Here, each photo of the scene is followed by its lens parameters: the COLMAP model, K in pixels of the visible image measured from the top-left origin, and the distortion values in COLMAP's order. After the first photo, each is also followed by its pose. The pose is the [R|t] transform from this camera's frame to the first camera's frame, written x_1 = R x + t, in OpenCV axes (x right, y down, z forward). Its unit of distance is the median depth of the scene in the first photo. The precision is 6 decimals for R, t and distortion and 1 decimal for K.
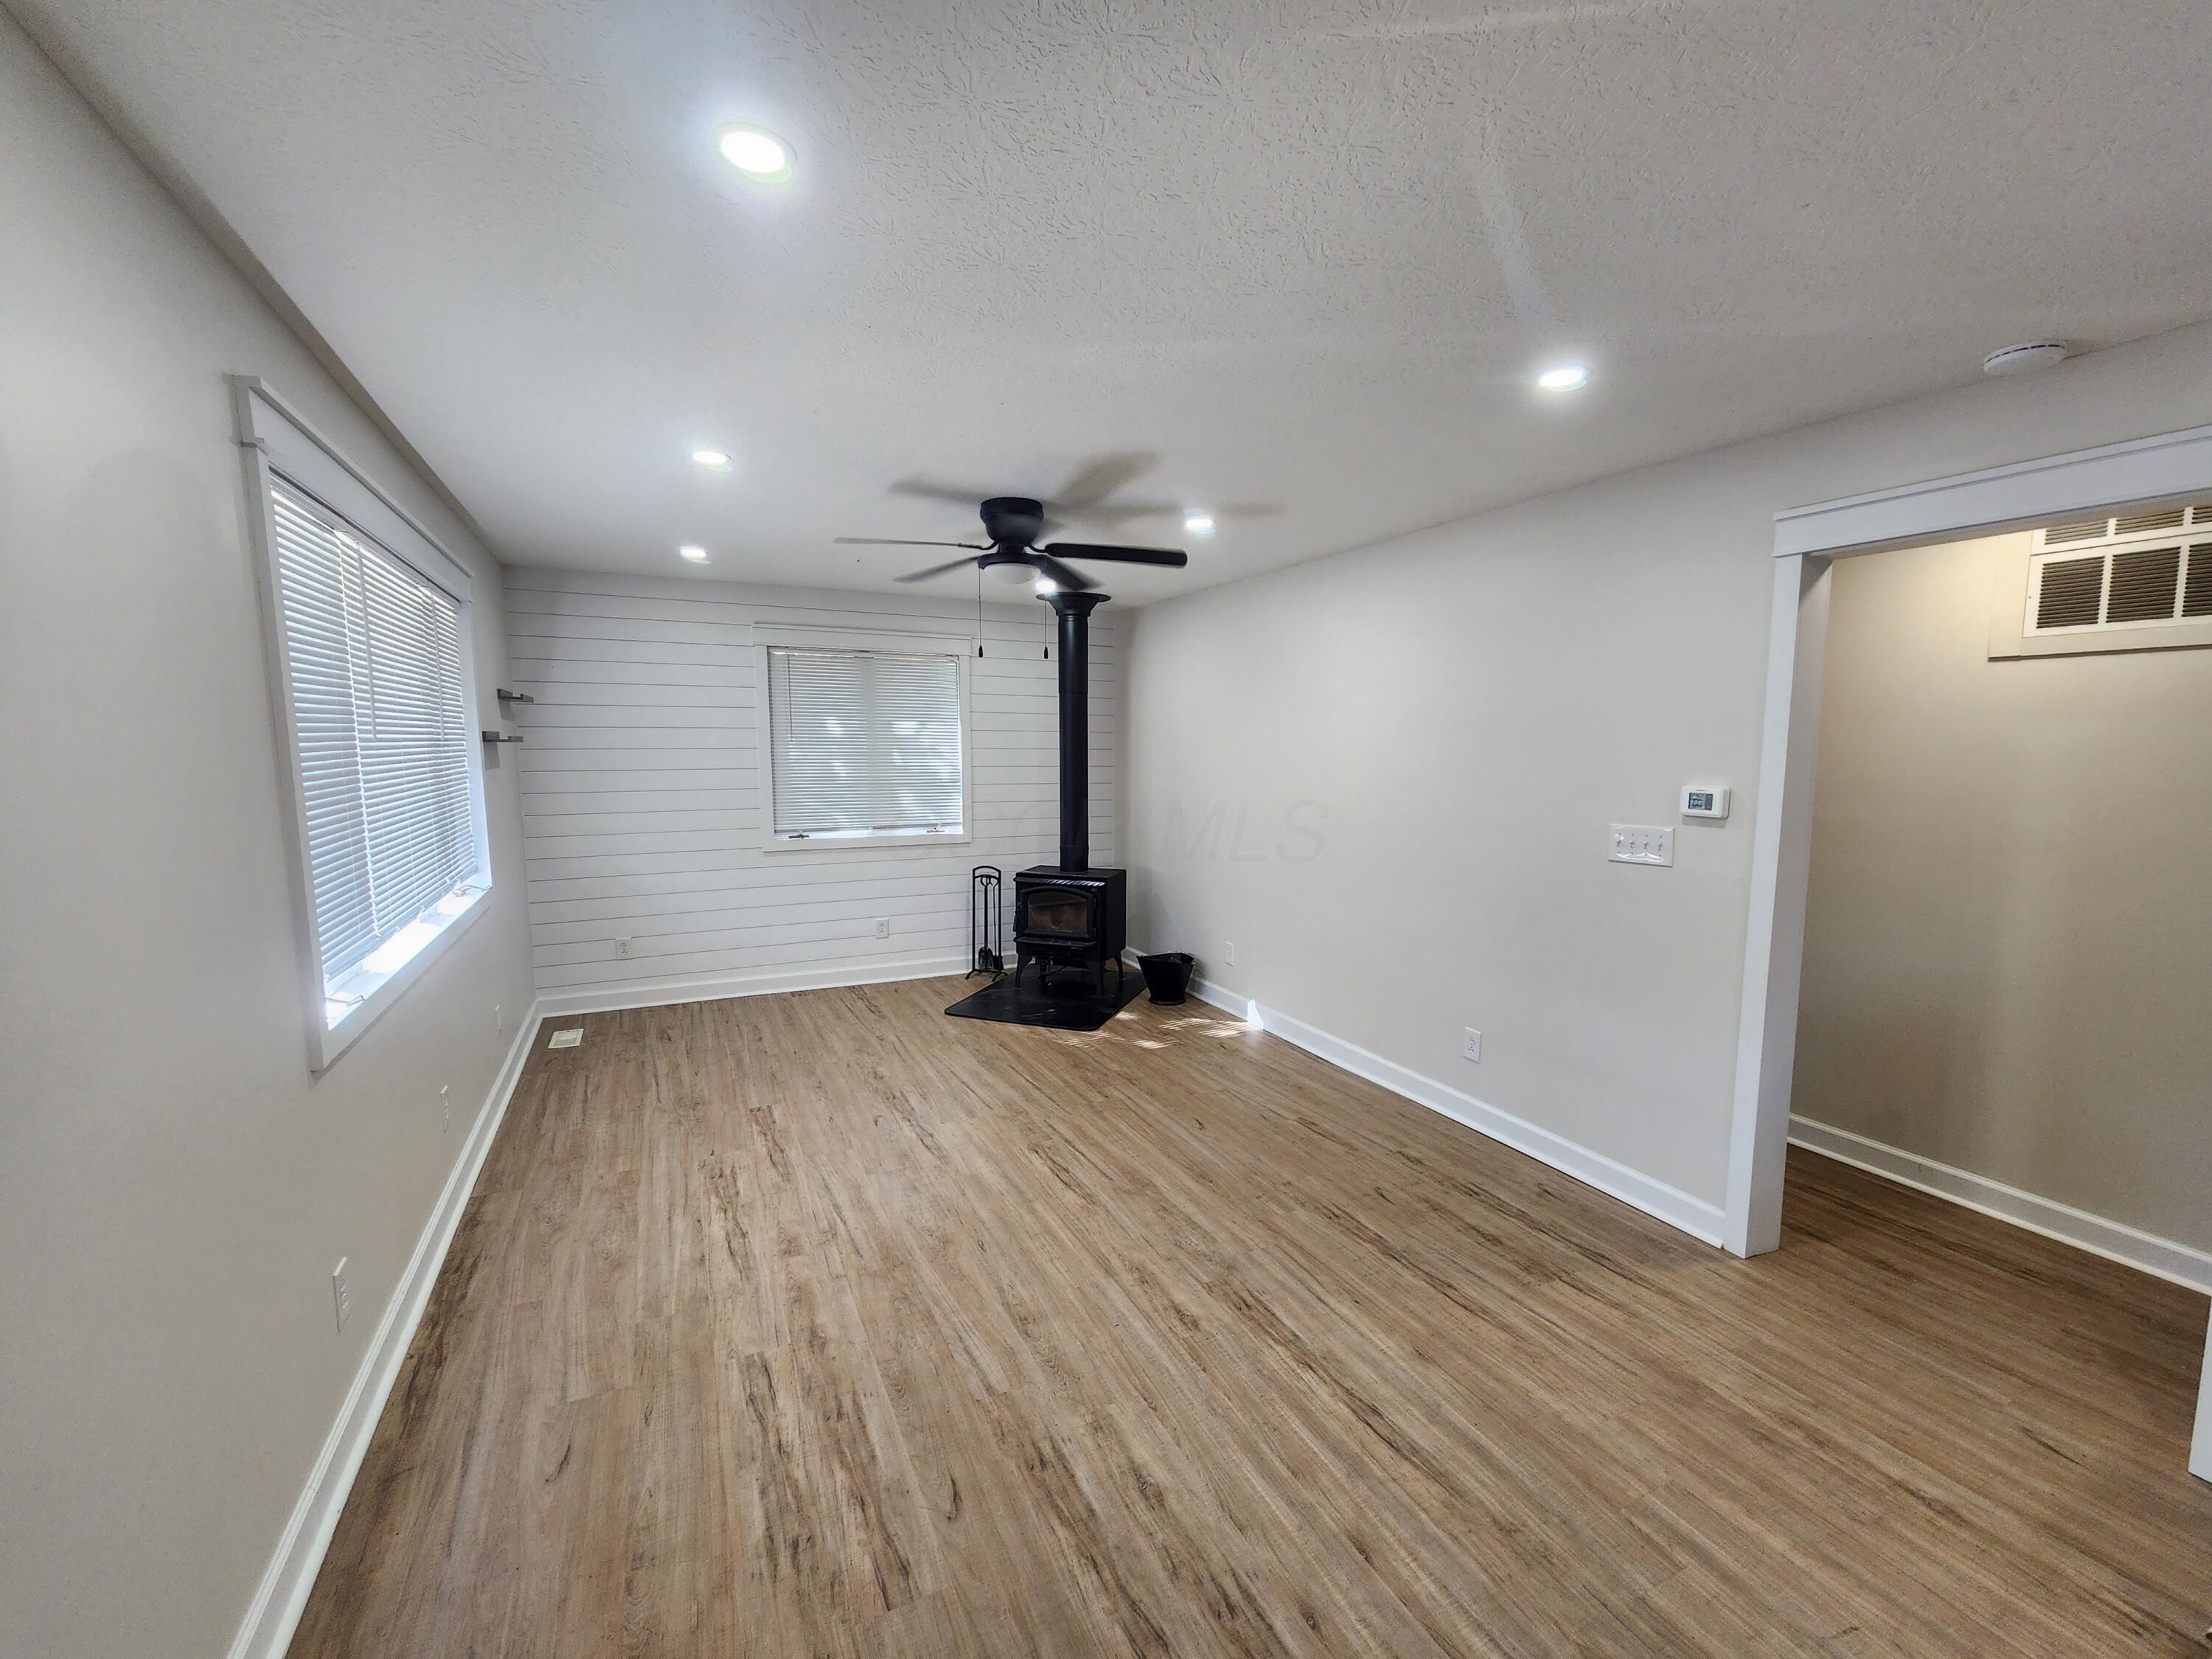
lens RADIAL K [[895.7, 0, 1114.1], [0, 895.7, 831.2], [0, 0, 1]] dist [-0.000805, -0.000101]
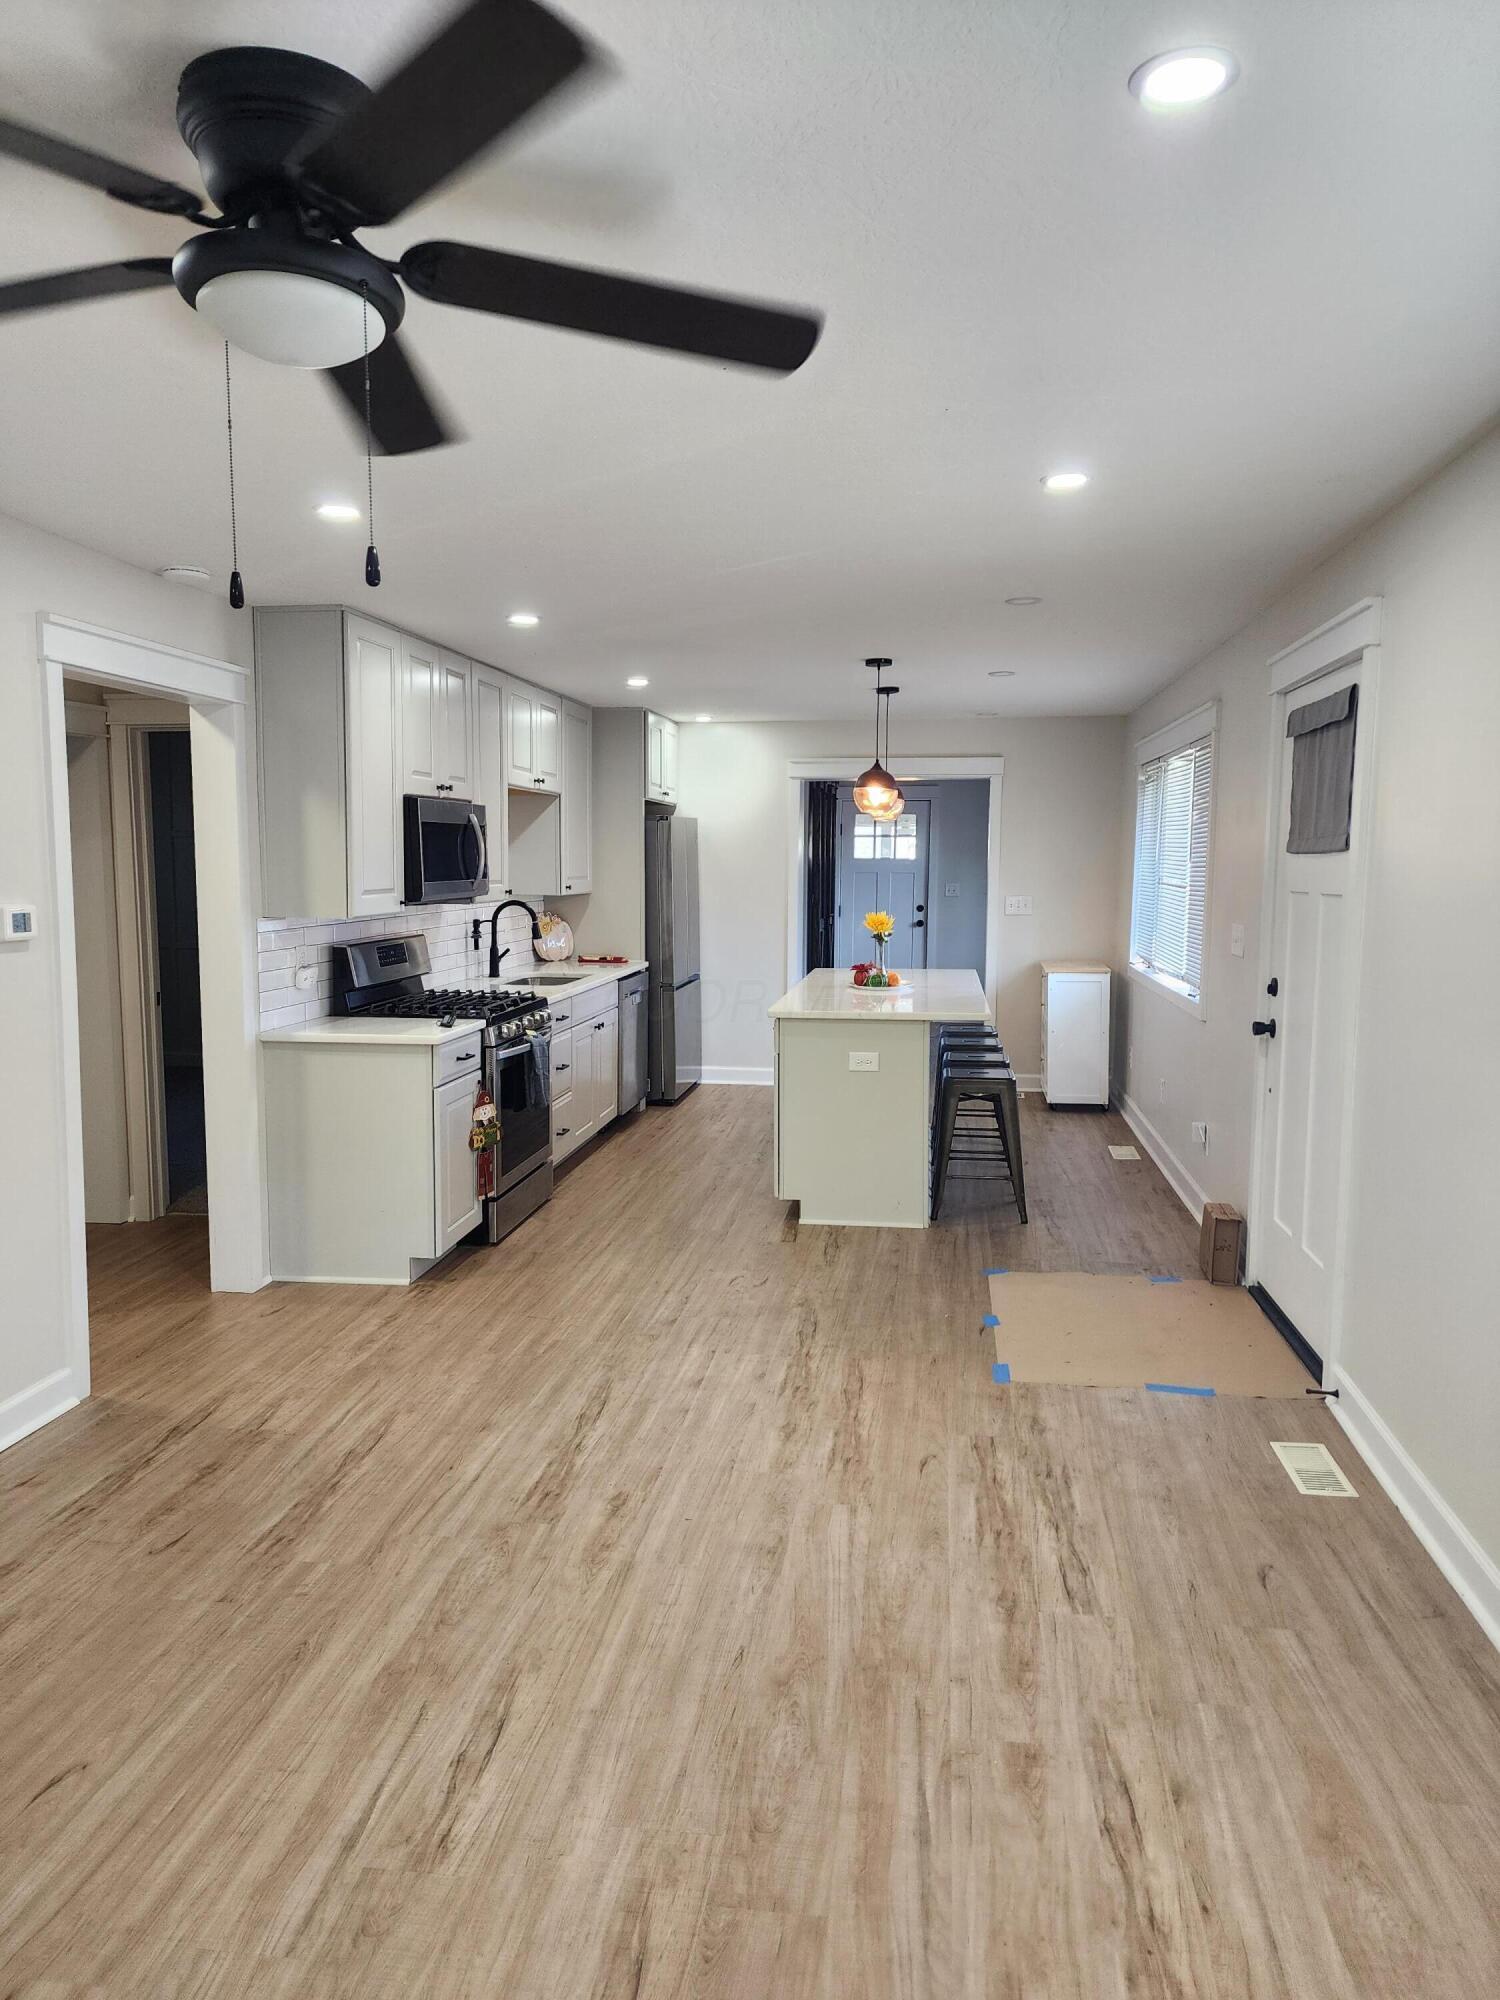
lens RADIAL K [[1354.1, 0, 753.8], [0, 1354.1, 1011.0], [0, 0, 1]] dist [0.011288, -0.014716]
pose [[-0.824071, -0.066623, 0.562555, -0.743917], [0.053814, 0.979363, 0.194815, -0.187484], [-0.563925, 0.190814, -0.803479, 1.879909]]
